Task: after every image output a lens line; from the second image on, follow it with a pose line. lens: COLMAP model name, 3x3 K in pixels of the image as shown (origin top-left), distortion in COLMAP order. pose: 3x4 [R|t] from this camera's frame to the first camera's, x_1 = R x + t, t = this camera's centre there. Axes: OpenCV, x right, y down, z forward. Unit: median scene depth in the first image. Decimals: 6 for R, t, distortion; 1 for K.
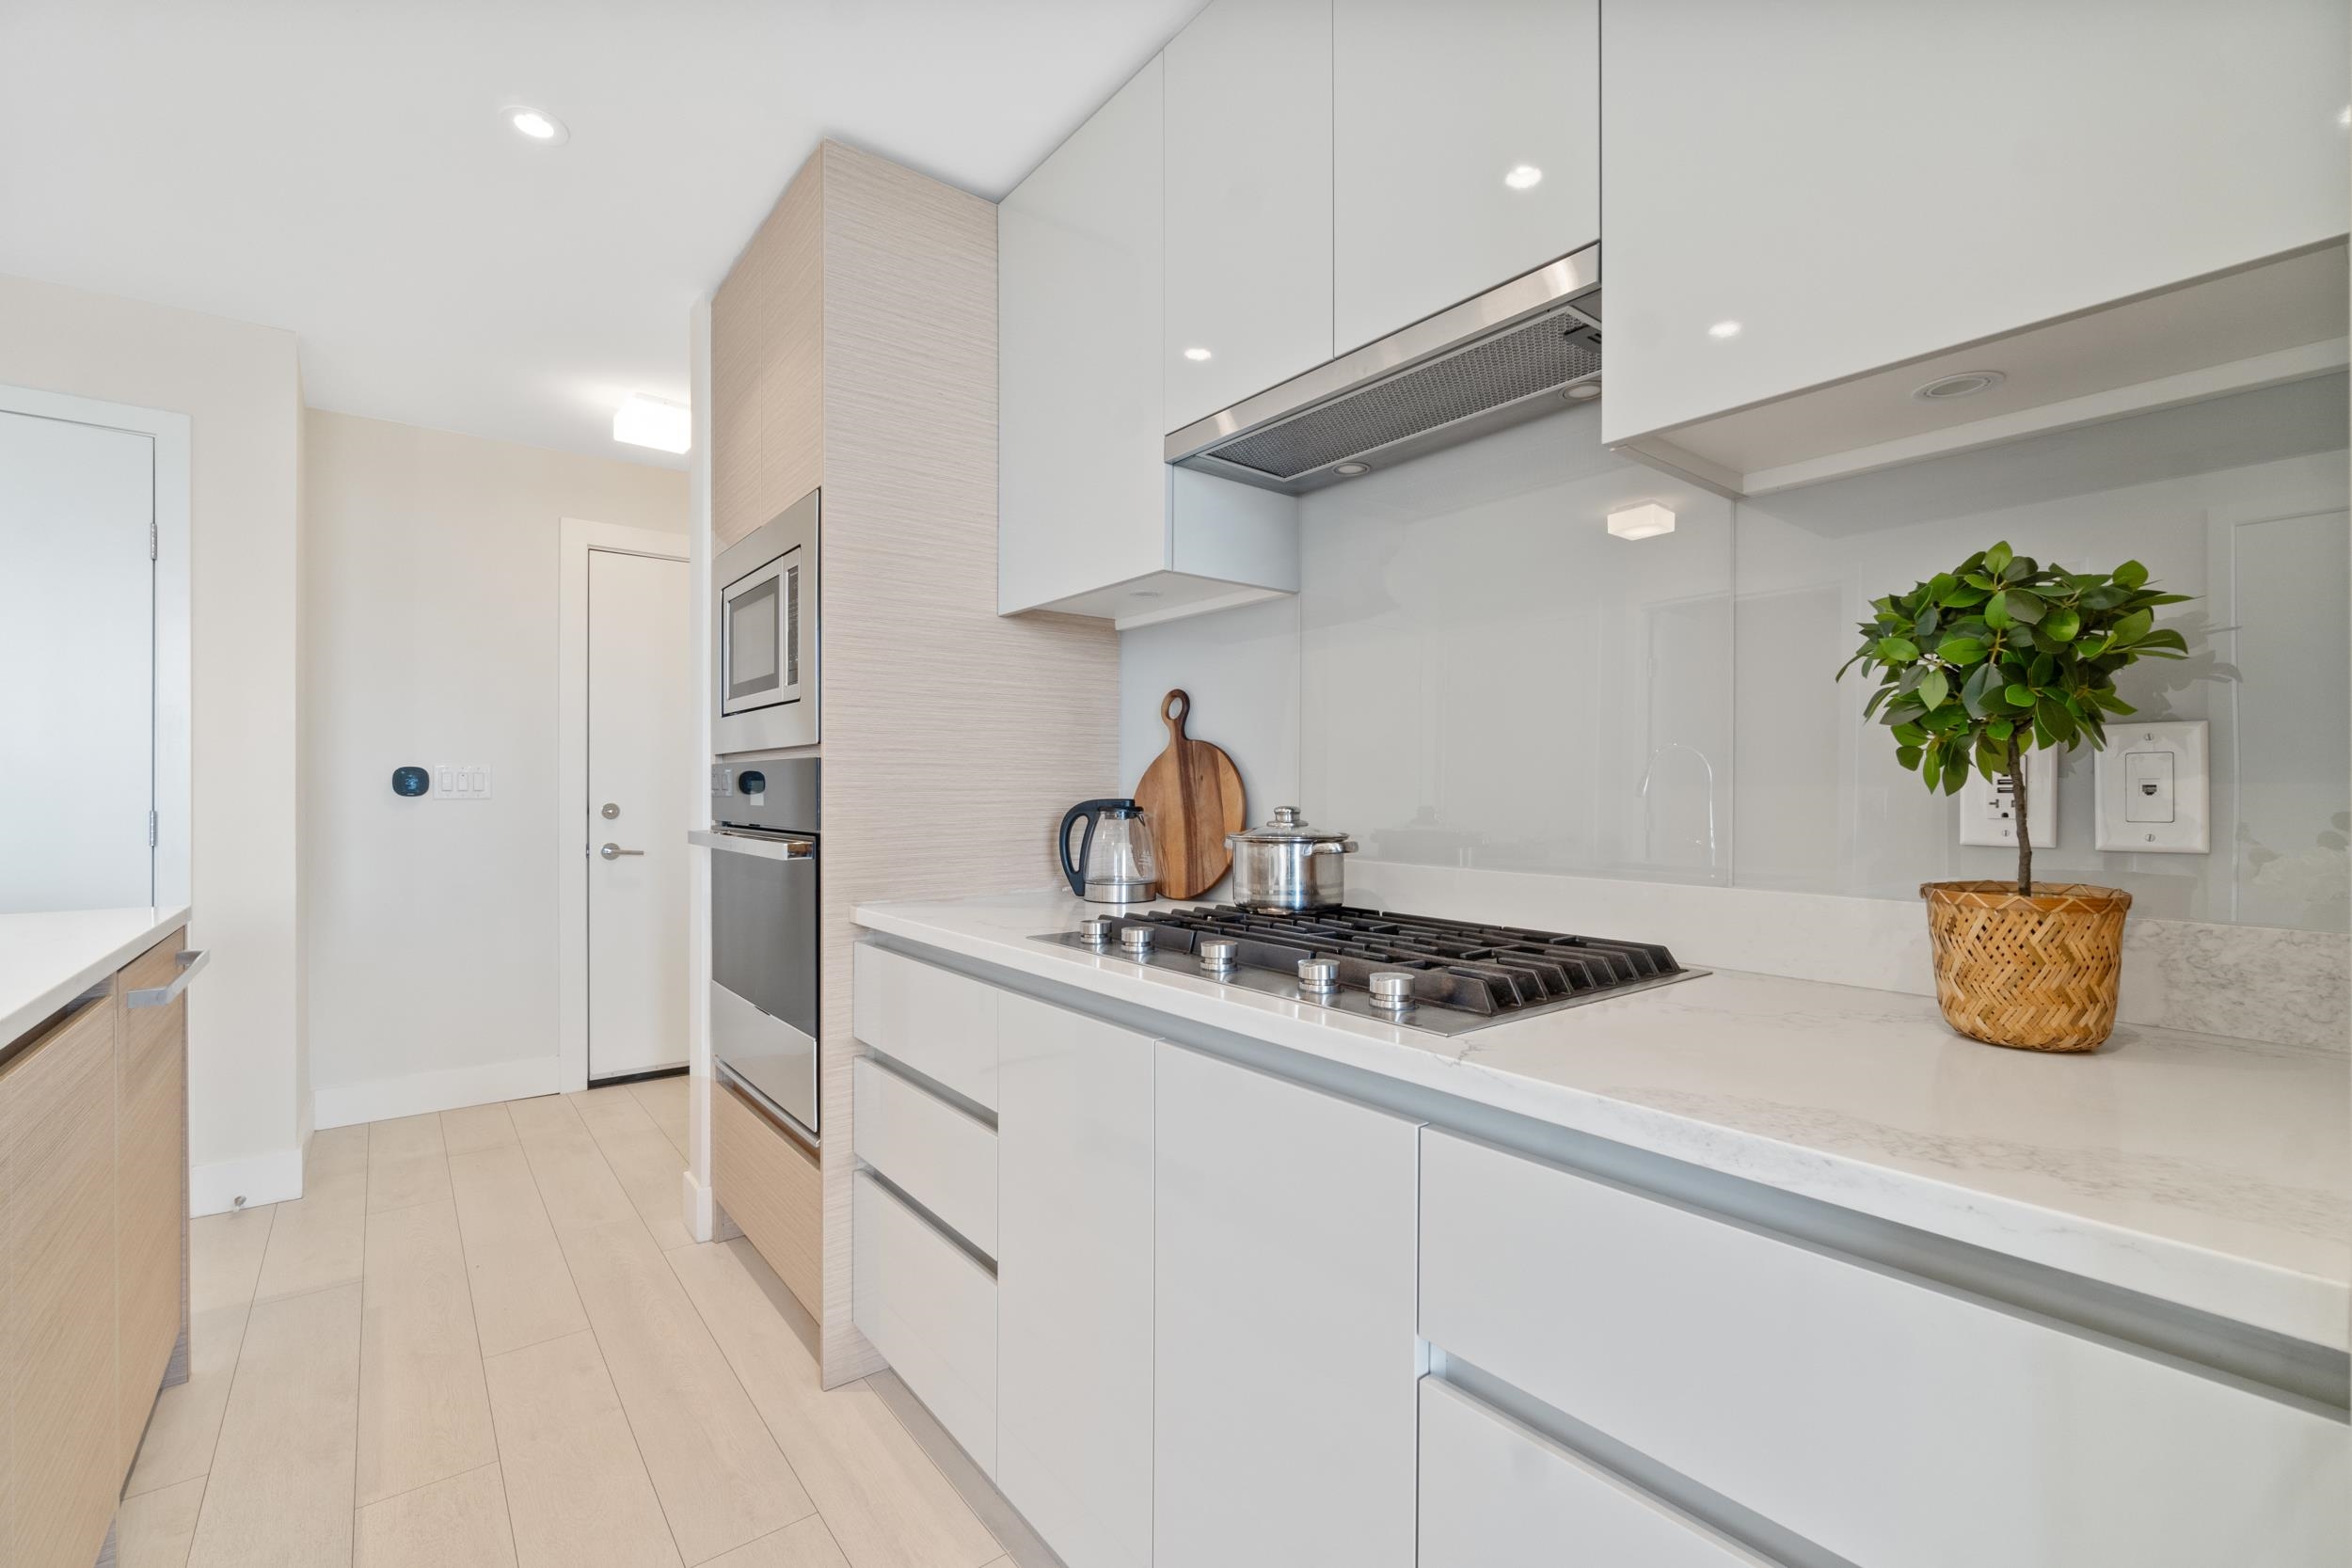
lens RADIAL K [[1004.1, 0, 1166.7], [0, 1004.1, 793.0], [0, 0, 1]] dist [-0.002573, -0.000376]
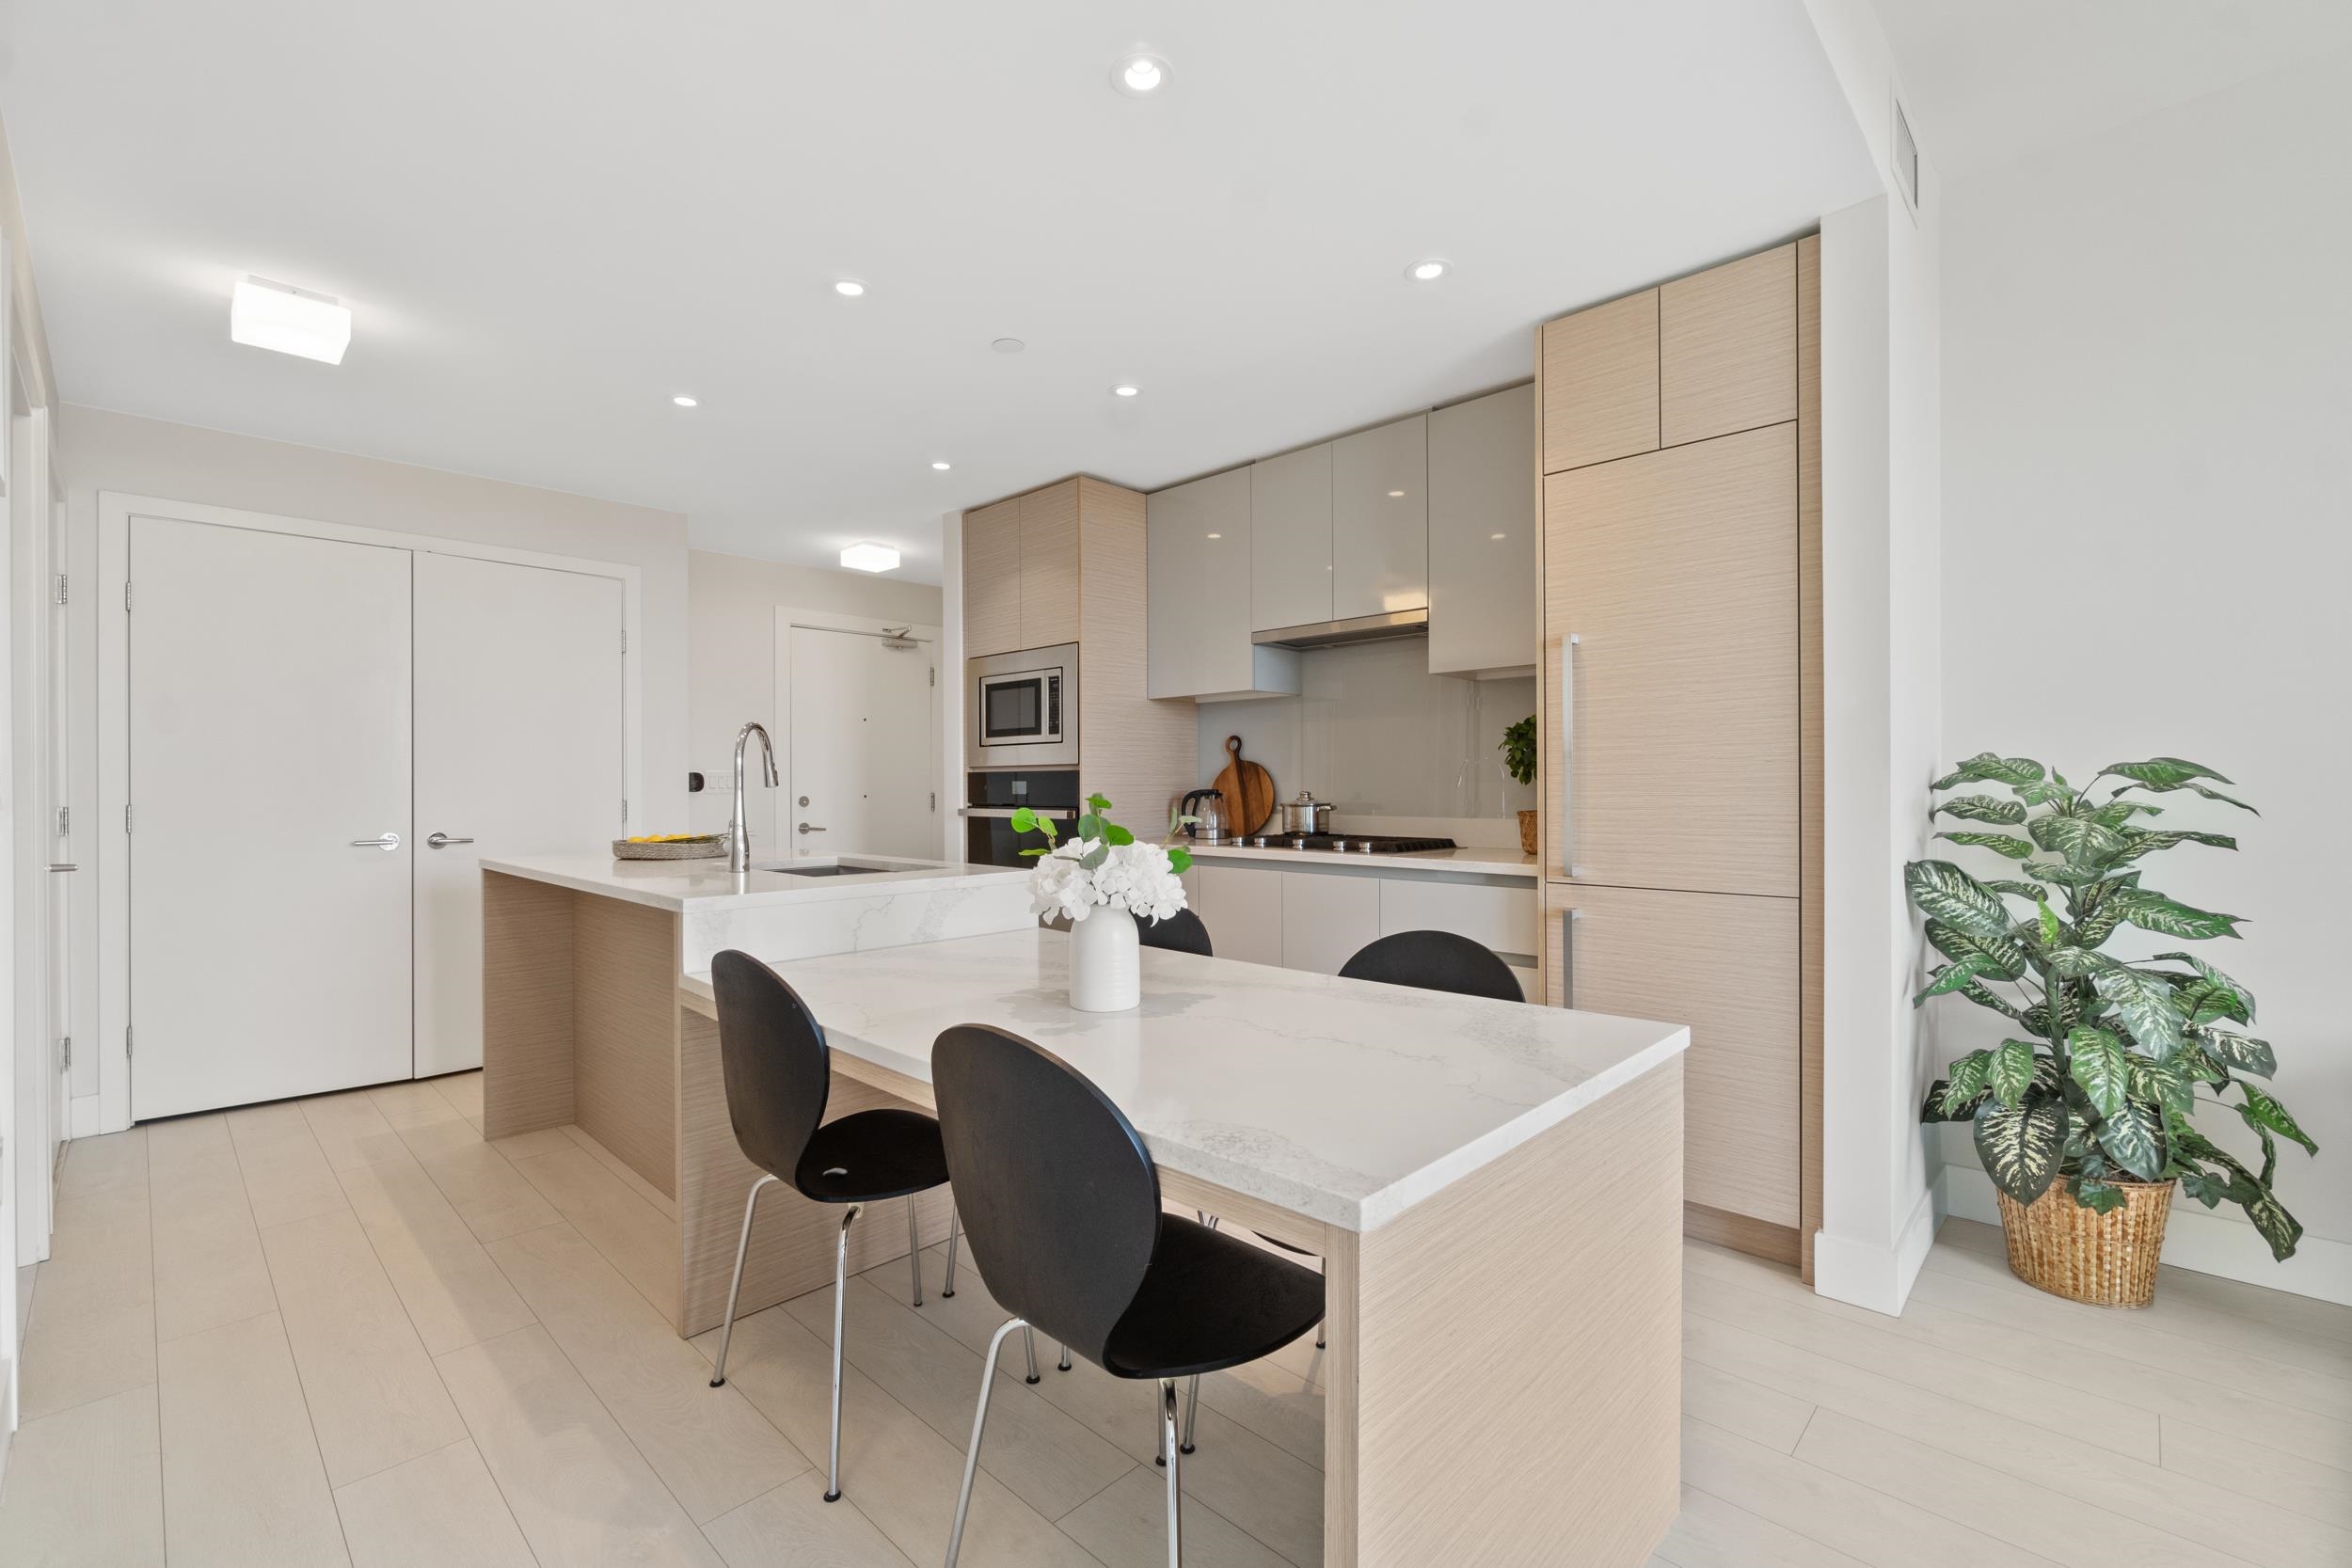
lens RADIAL K [[1009.7, 0, 1161.9], [0, 1009.7, 785.1], [0, 0, 1]] dist [-0.004626, -0.000545]
pose [[0.990877, -0.003739, 0.134715, -0.414541], [0.004398, 0.999980, -0.004595, 0.006170], [-0.134695, 0.005145, 0.990874, -1.020114]]
